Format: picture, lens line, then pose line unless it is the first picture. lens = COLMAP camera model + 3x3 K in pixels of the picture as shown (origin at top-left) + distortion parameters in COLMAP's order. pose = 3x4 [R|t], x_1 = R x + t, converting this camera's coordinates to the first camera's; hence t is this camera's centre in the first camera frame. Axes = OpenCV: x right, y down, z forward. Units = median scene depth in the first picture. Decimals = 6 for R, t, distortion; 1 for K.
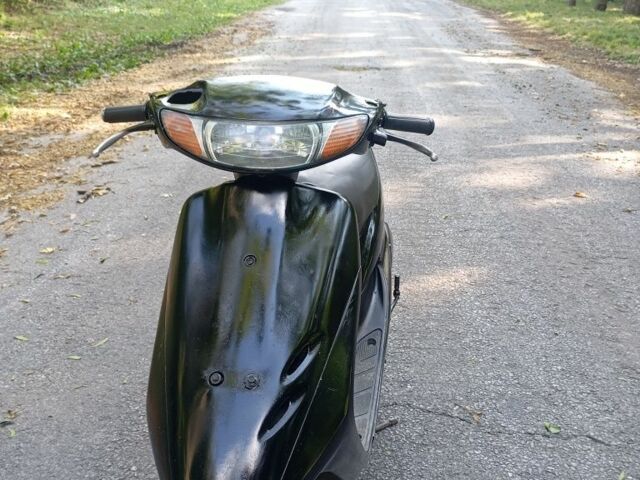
lens RADIAL K [[699.1, 0, 315.9], [0, 699.1, 230.7], [0, 0, 1]] dist [0.029903, 0.001295]
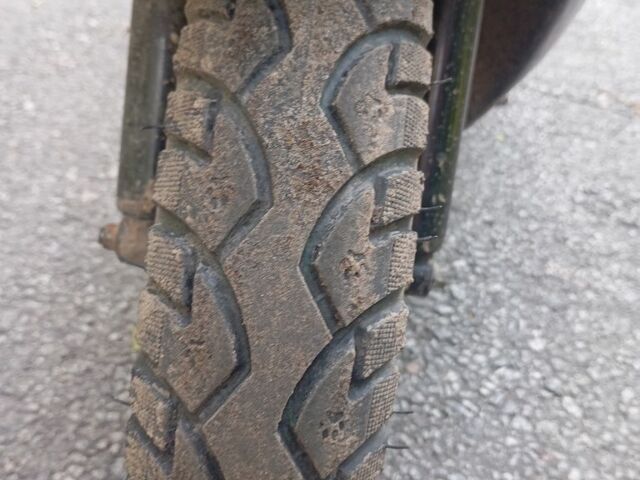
lens RADIAL K [[699.1, 0, 315.9], [0, 699.1, 230.7], [0, 0, 1]] dist [0.029903, 0.001295]
pose [[0.994890, 0.095391, 0.033069, -0.046841], [-0.100440, 0.968361, 0.228448, 0.247826], [-0.010231, -0.230602, 0.972994, 0.400564]]
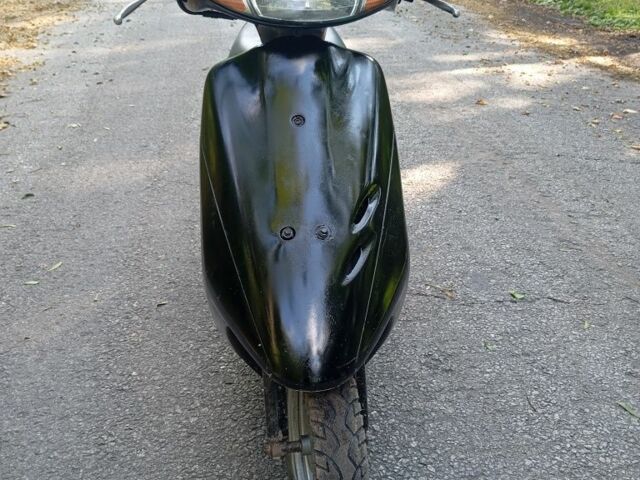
lens RADIAL K [[699.1, 0, 315.9], [0, 699.1, 230.7], [0, 0, 1]] dist [0.029903, 0.001295]
pose [[0.980100, -0.088202, 0.177831, -0.144664], [0.073819, 0.993561, 0.085947, 0.064073], [-0.184267, -0.071110, 0.980301, 0.004619]]
